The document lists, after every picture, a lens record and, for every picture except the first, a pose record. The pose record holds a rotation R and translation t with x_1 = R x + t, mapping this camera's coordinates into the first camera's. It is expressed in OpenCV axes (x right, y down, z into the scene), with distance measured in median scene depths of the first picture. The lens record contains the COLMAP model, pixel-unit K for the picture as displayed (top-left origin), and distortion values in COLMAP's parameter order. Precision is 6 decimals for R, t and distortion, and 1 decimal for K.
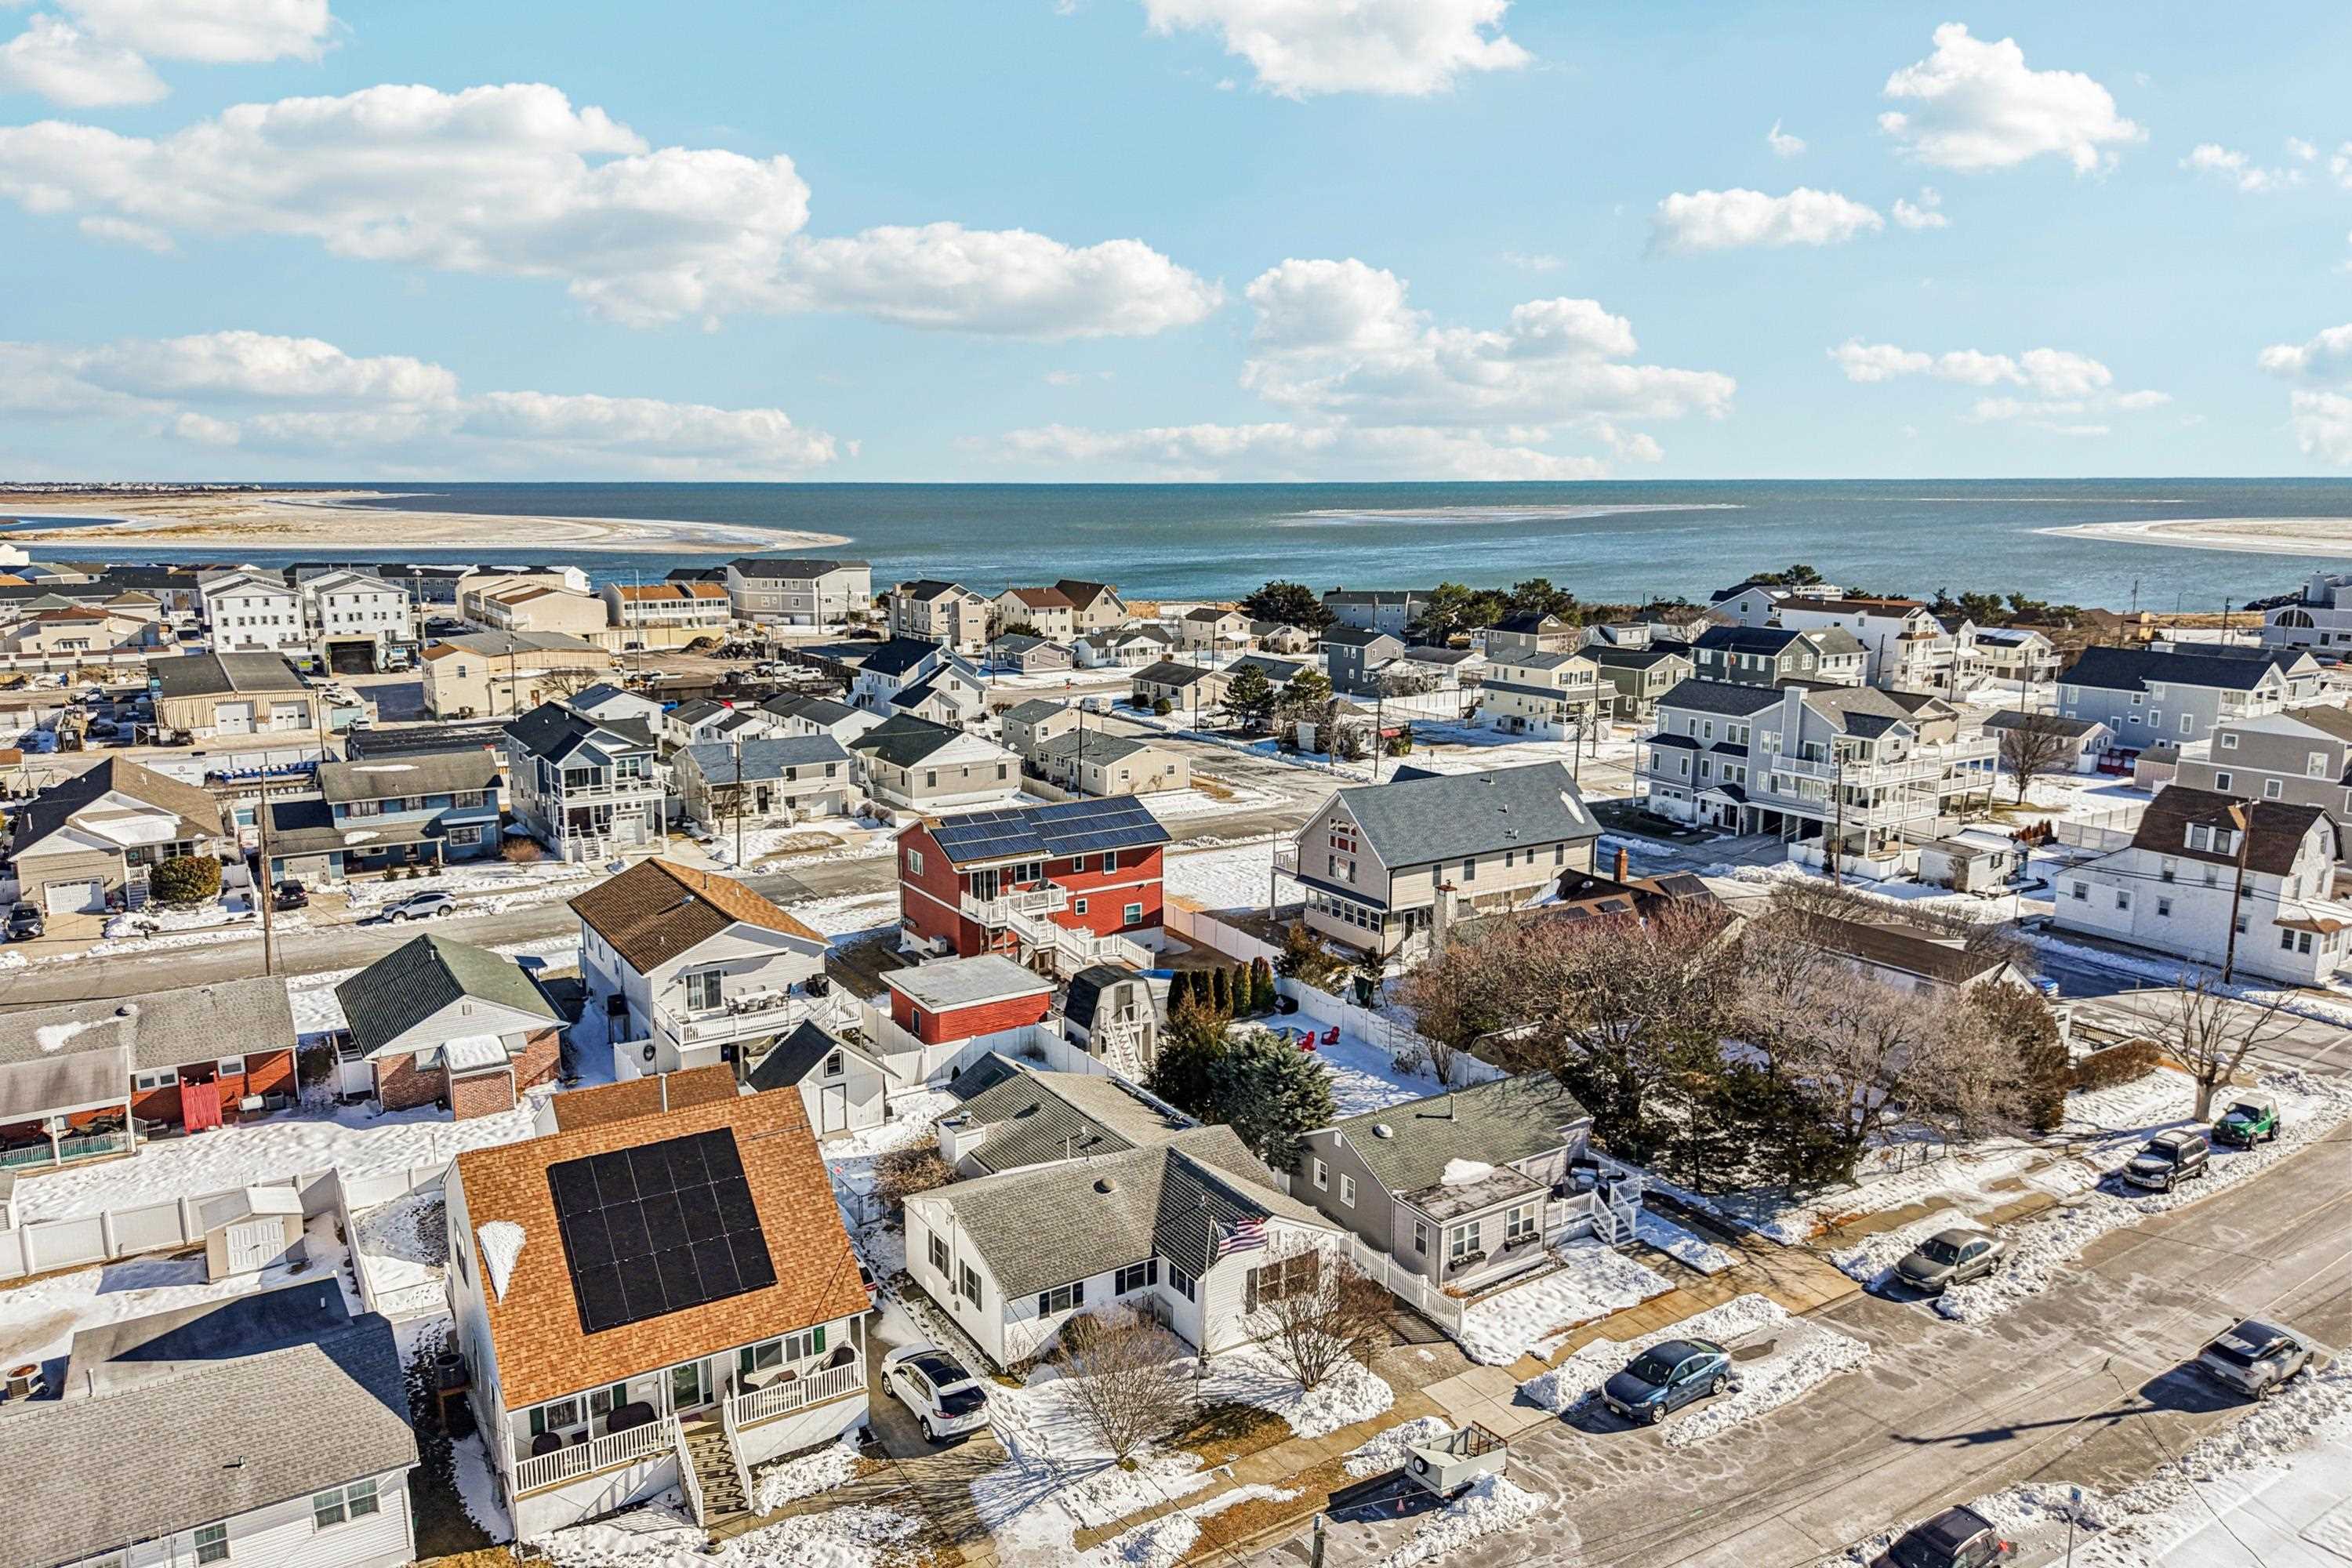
lens RADIAL K [[1606.0, 0, 1141.6], [0, 1606.0, 838.7], [0, 0, 1]] dist [0.094703, -0.111655]
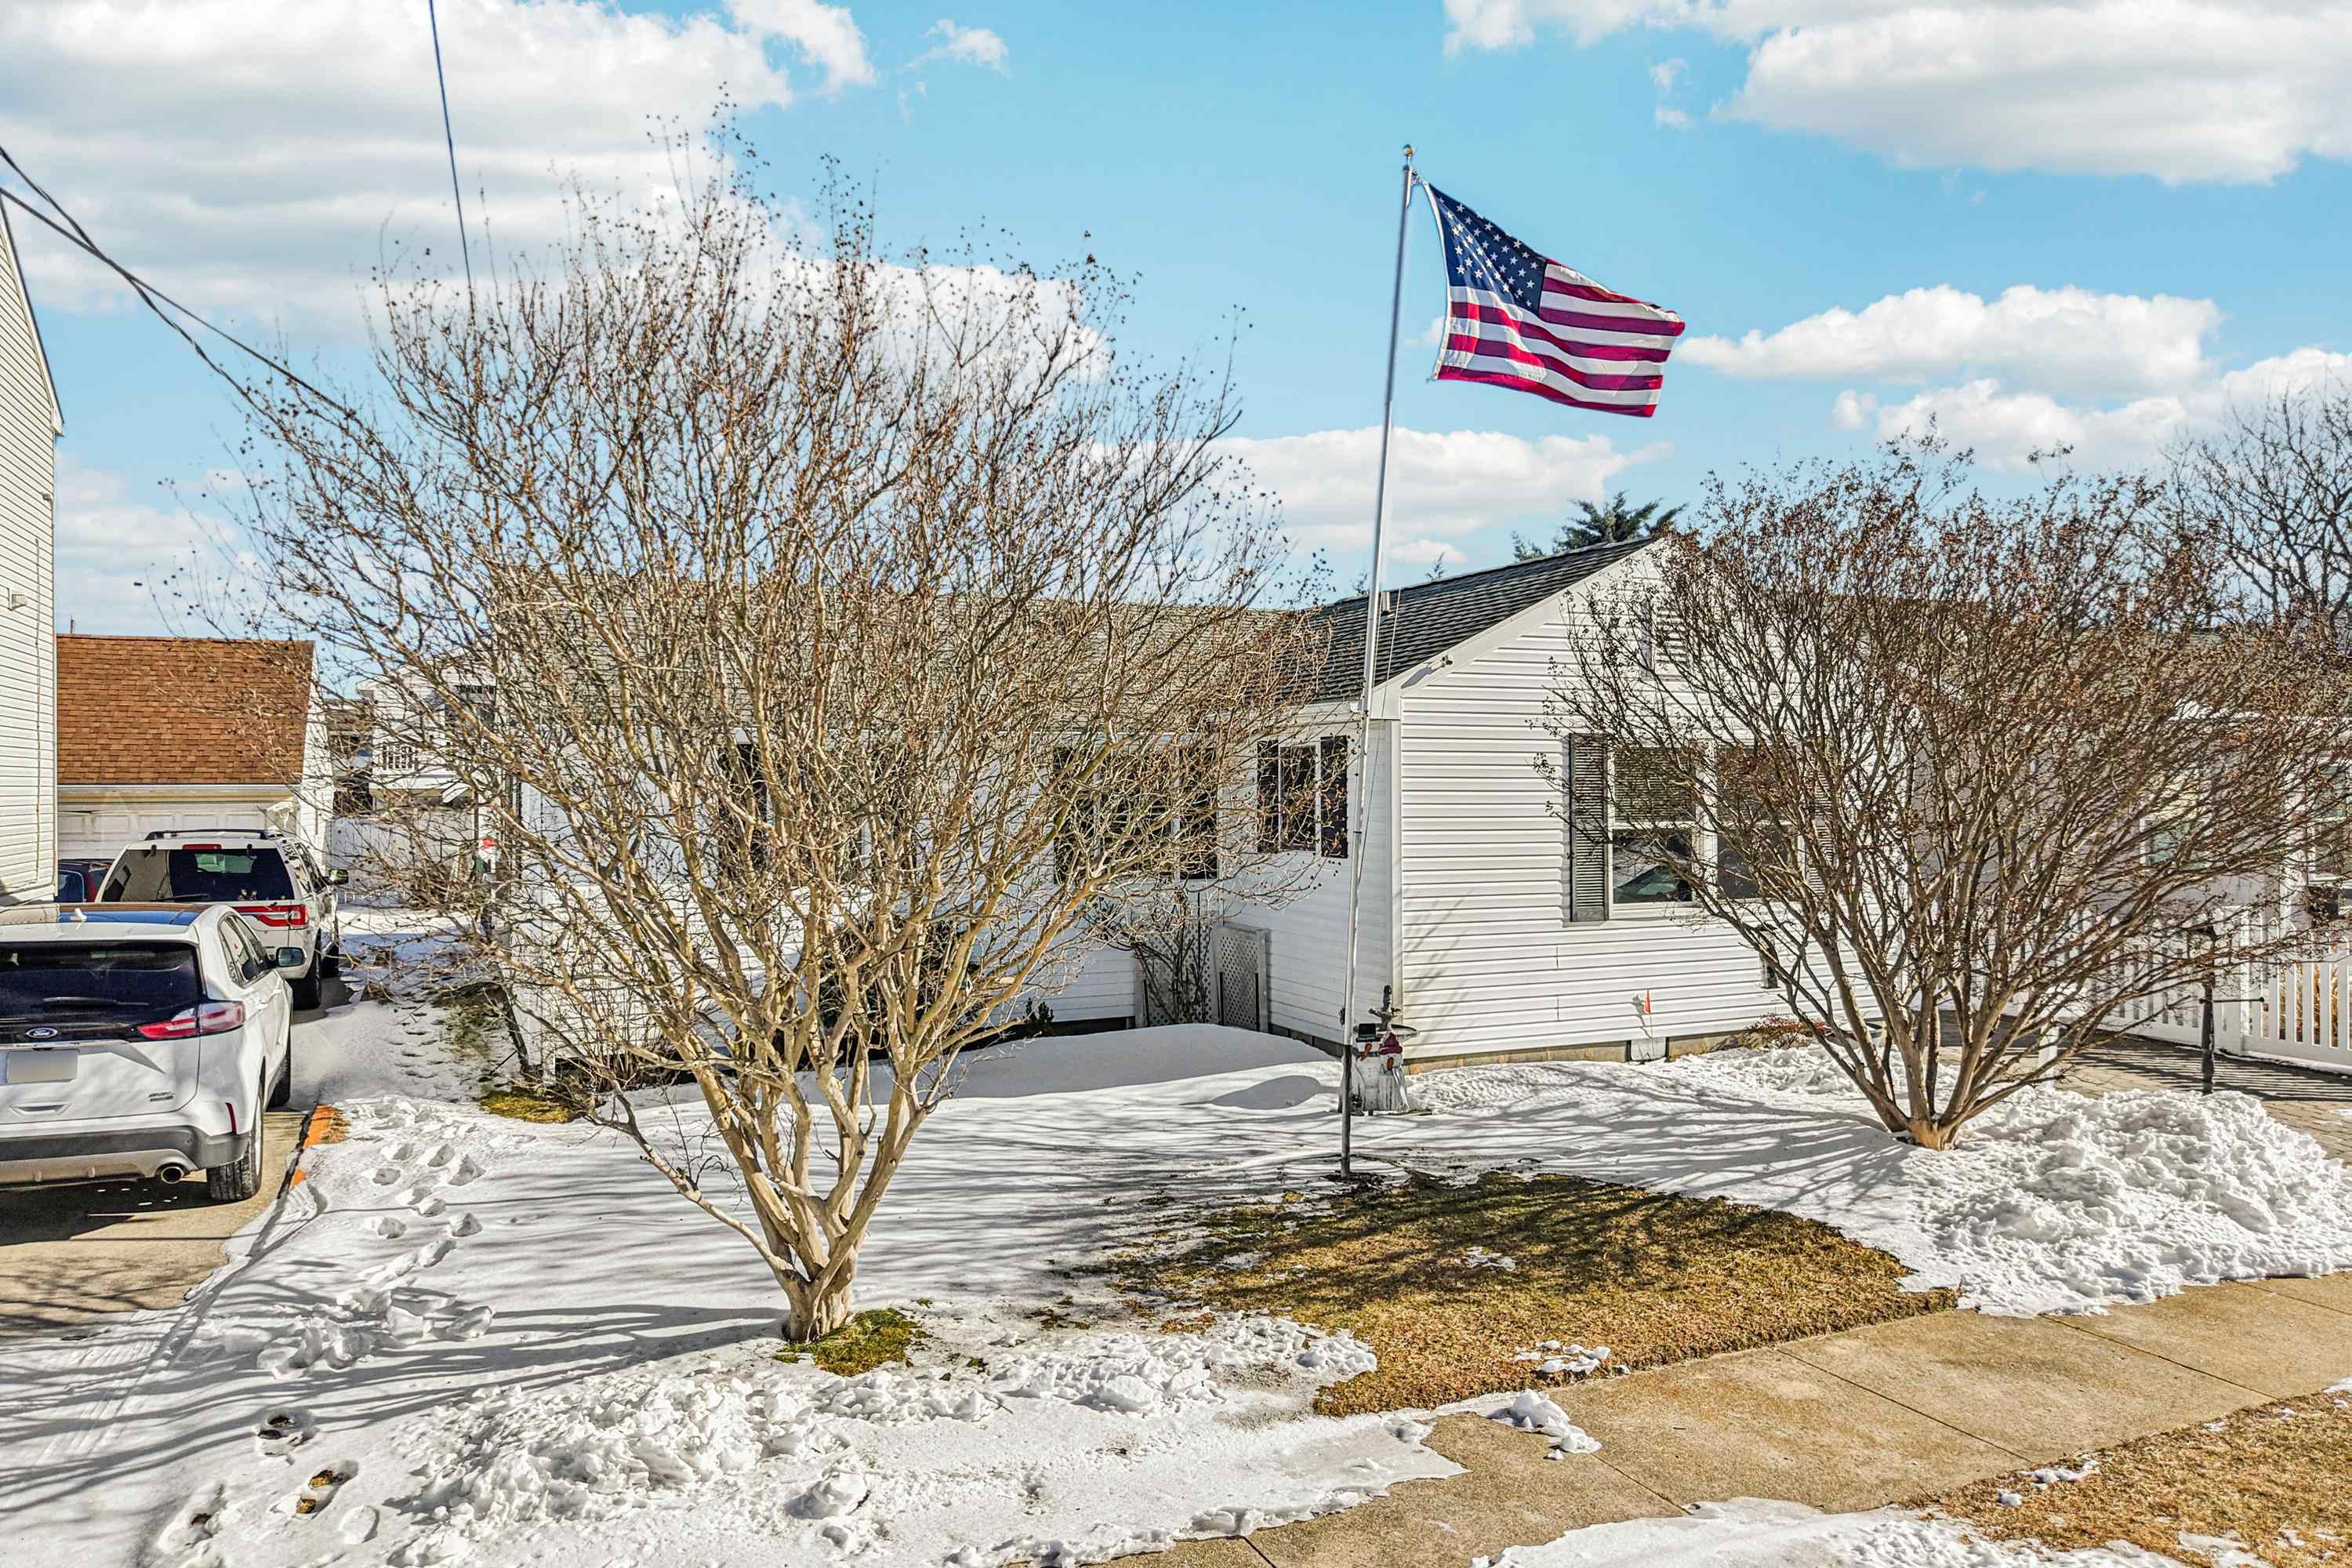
lens RADIAL K [[1585.9, 0, 1176.0], [0, 1585.9, 784.0], [0, 0, 1]] dist [0.056993, -0.047735]
pose [[0.993257, 0.011747, -0.115333, 0.018746], [-0.034971, 0.978869, -0.201475, 0.183690], [0.110530, 0.204150, 0.972680, 0.429760]]
